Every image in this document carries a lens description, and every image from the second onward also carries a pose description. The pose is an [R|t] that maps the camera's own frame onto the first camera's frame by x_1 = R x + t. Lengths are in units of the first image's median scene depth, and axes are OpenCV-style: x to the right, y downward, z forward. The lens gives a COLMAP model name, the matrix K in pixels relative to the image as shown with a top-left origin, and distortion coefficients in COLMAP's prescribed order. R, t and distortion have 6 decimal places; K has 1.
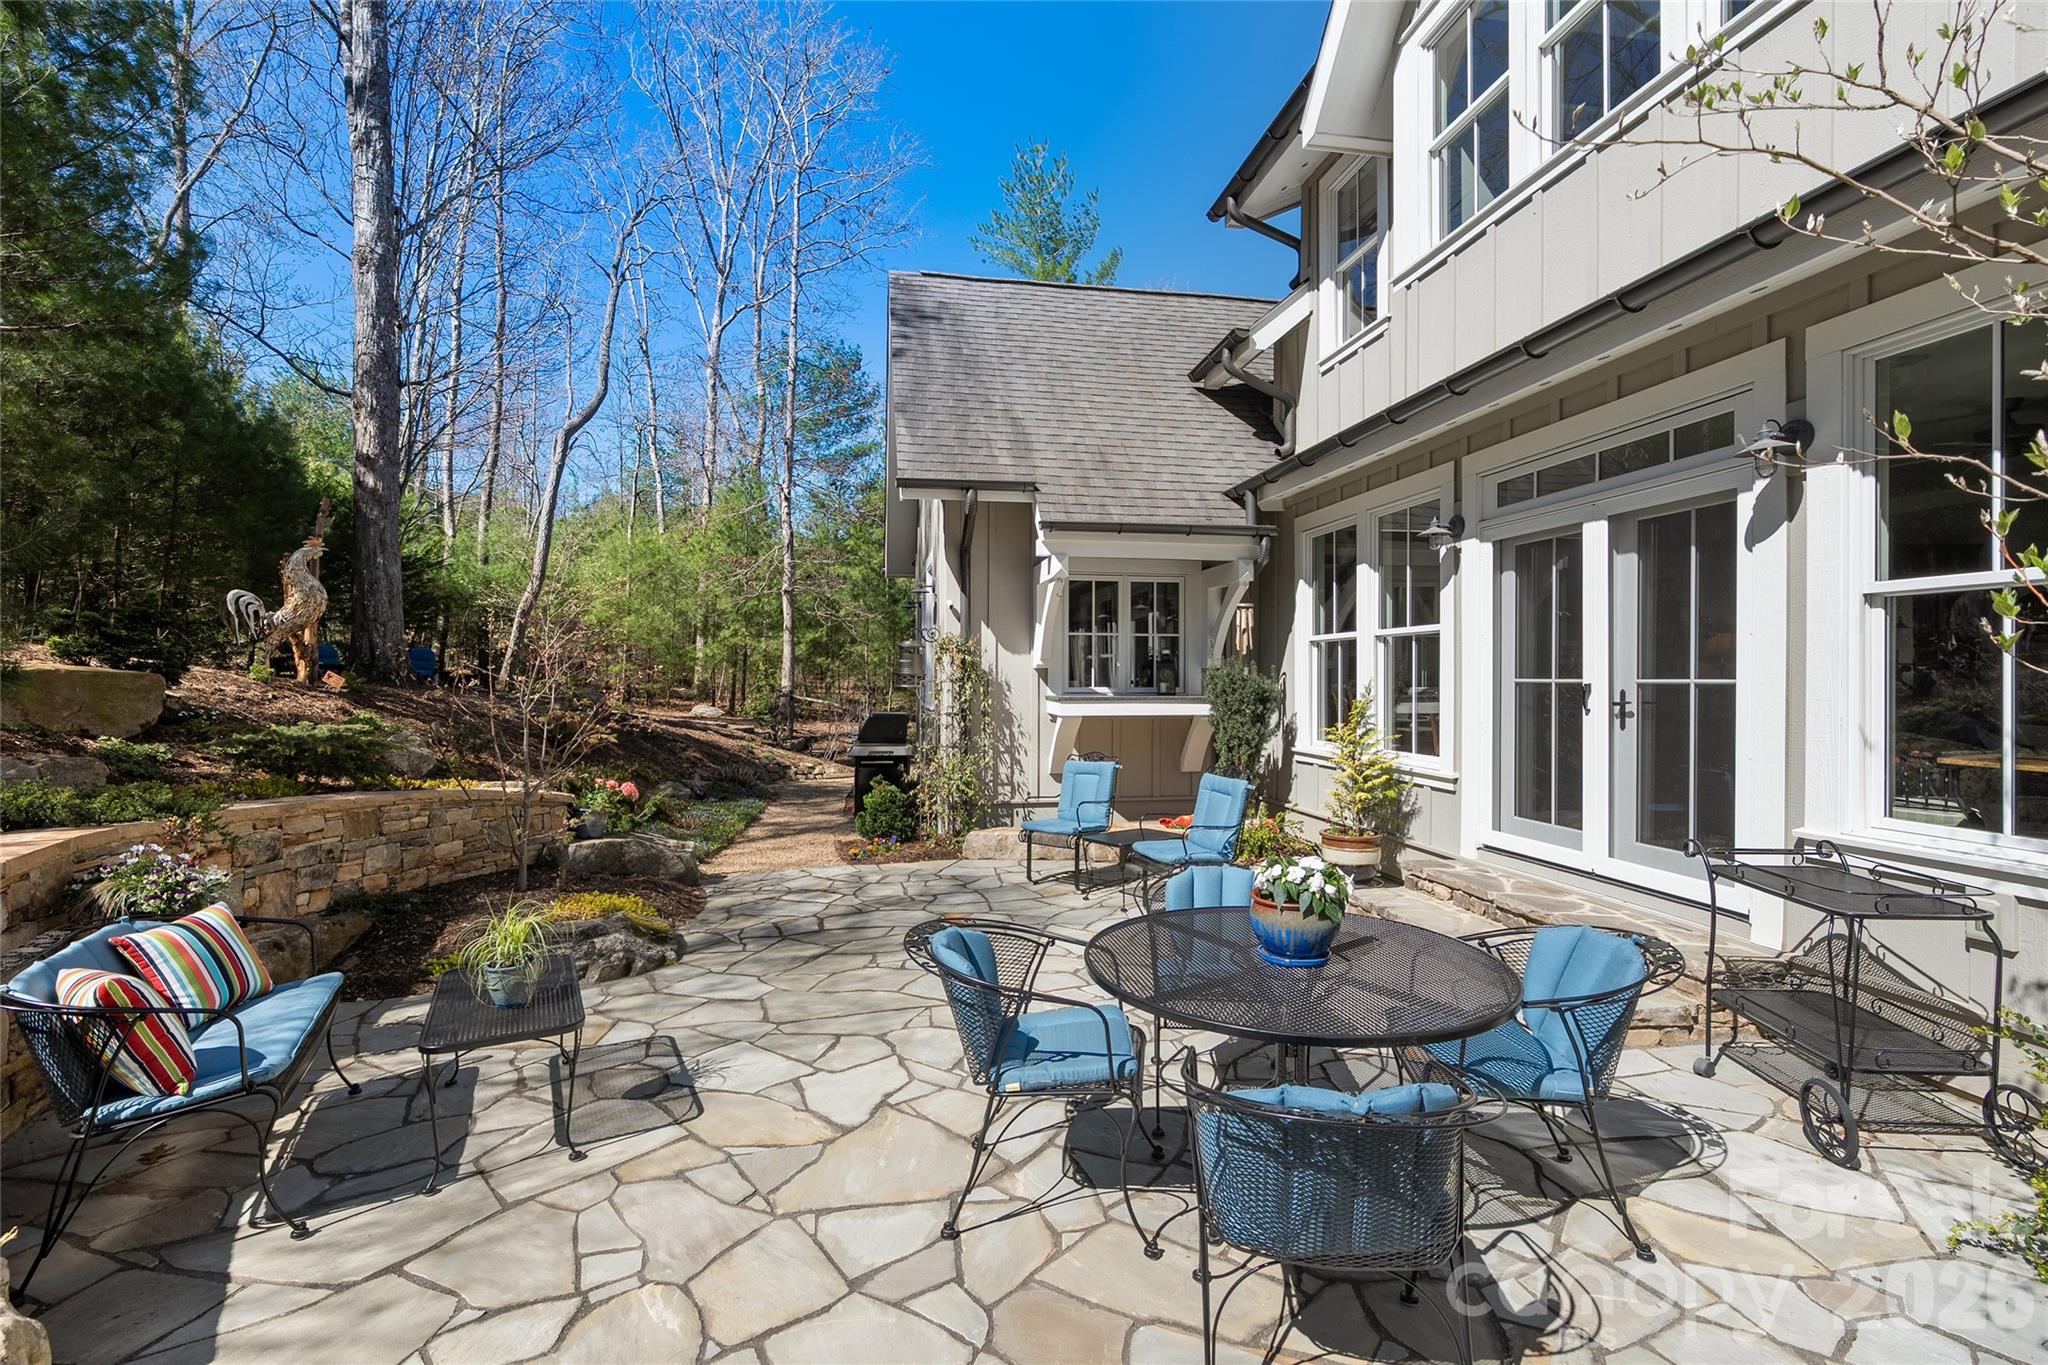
lens RADIAL K [[914.3, 0, 1013.5], [0, 914.3, 683.4], [0, 0, 1]] dist [-0.002279, 0.000475]
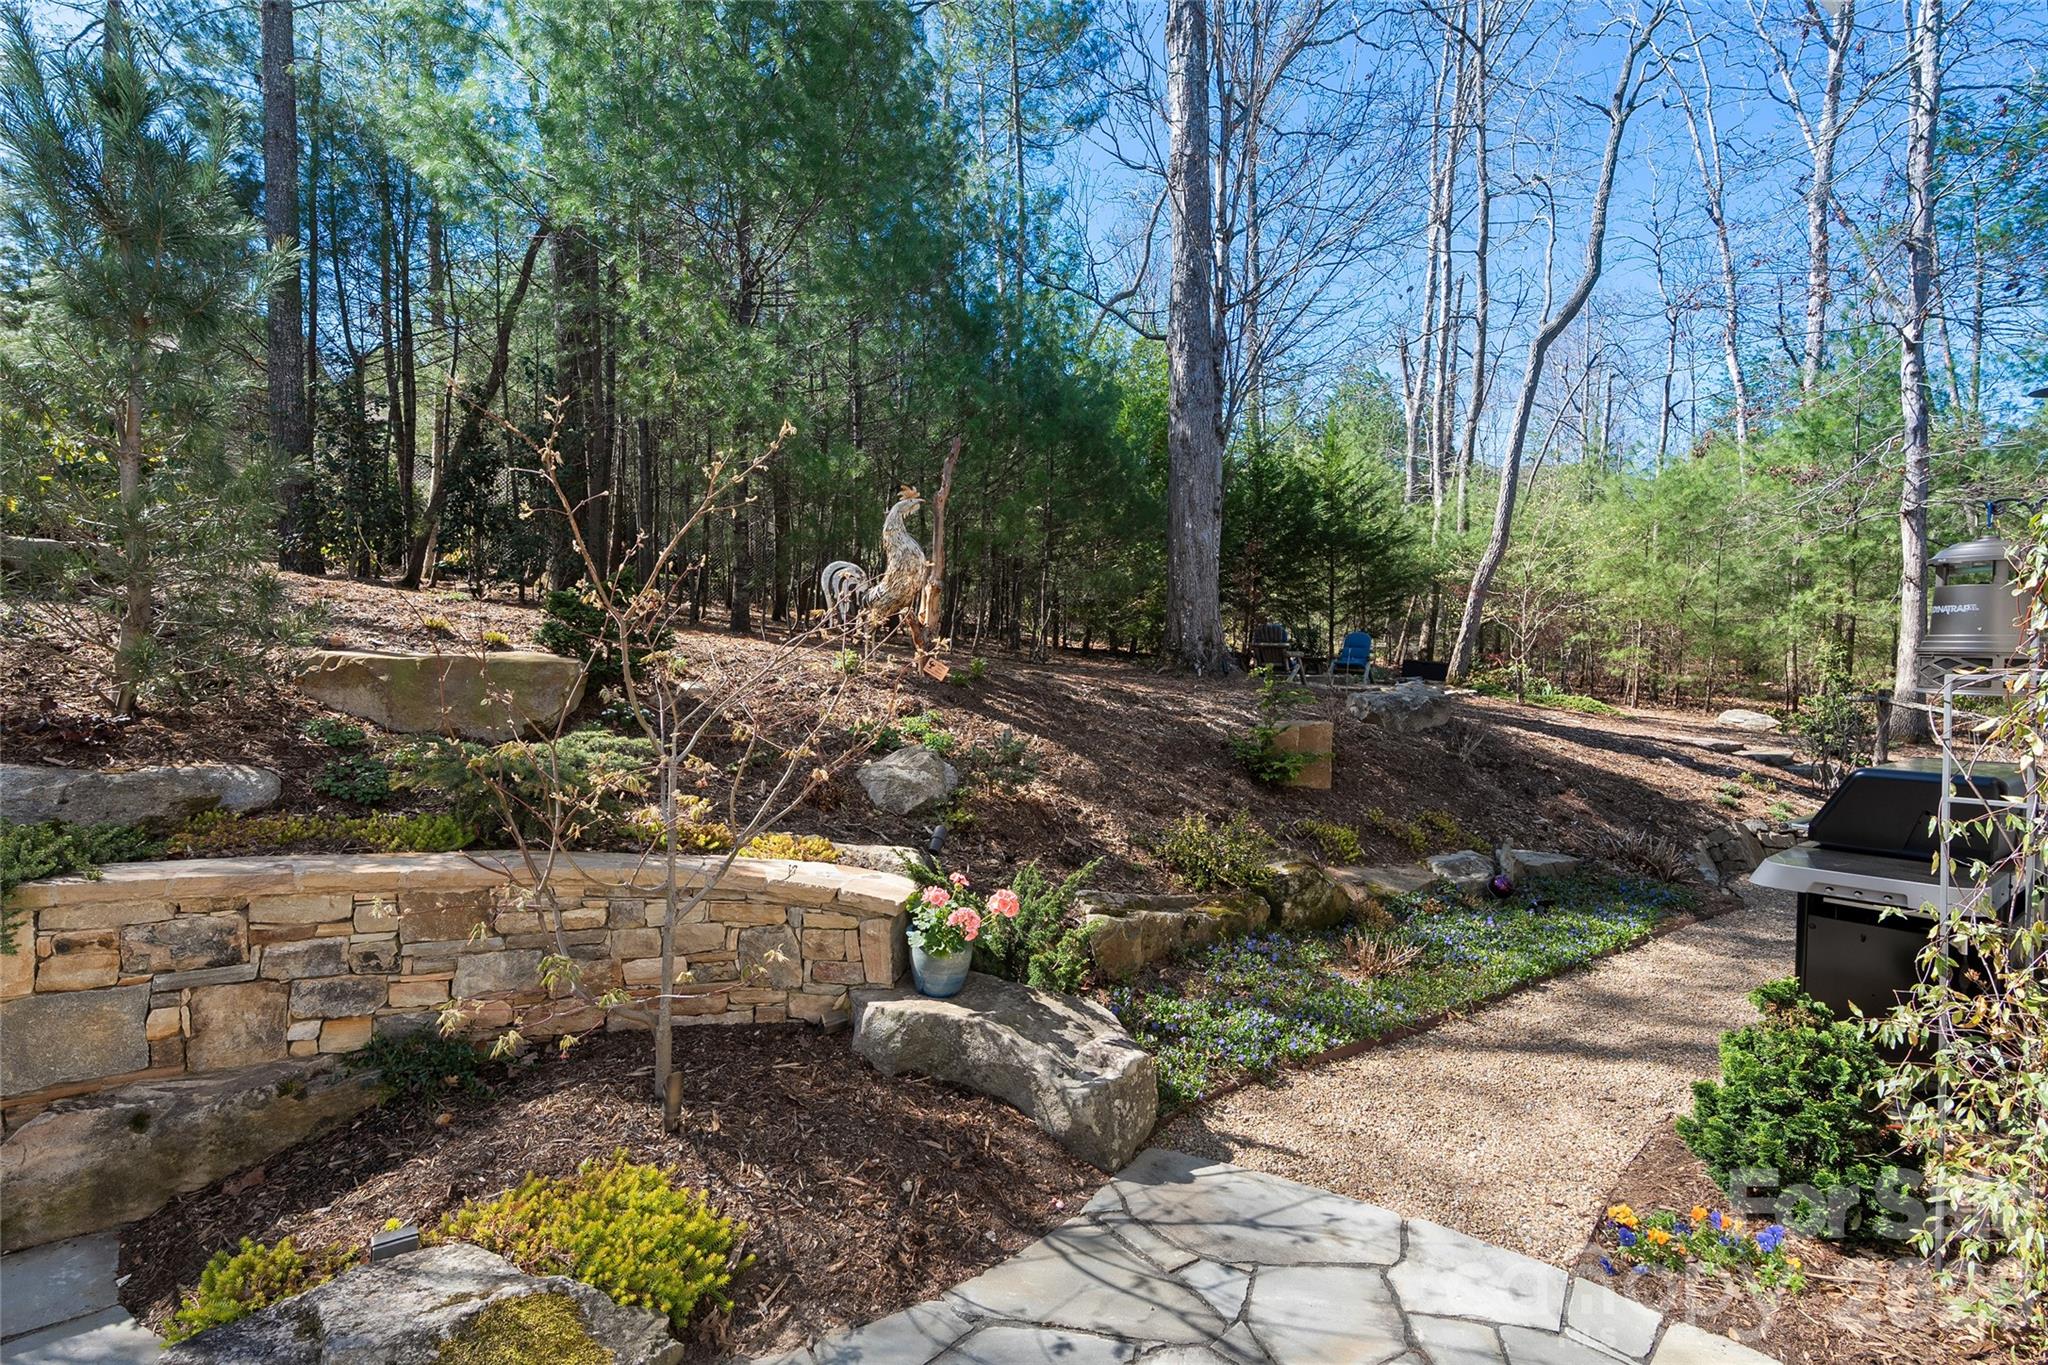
lens RADIAL K [[990.6, 0, 1026.9], [0, 990.6, 680.2], [0, 0, 1]] dist [-0.004113, 0.000396]
pose [[0.504004, 0.008723, -0.863657, 0.008135], [-0.003412, 0.999961, 0.008109, -0.001023], [0.863694, -0.001140, 0.504015, 0.324683]]
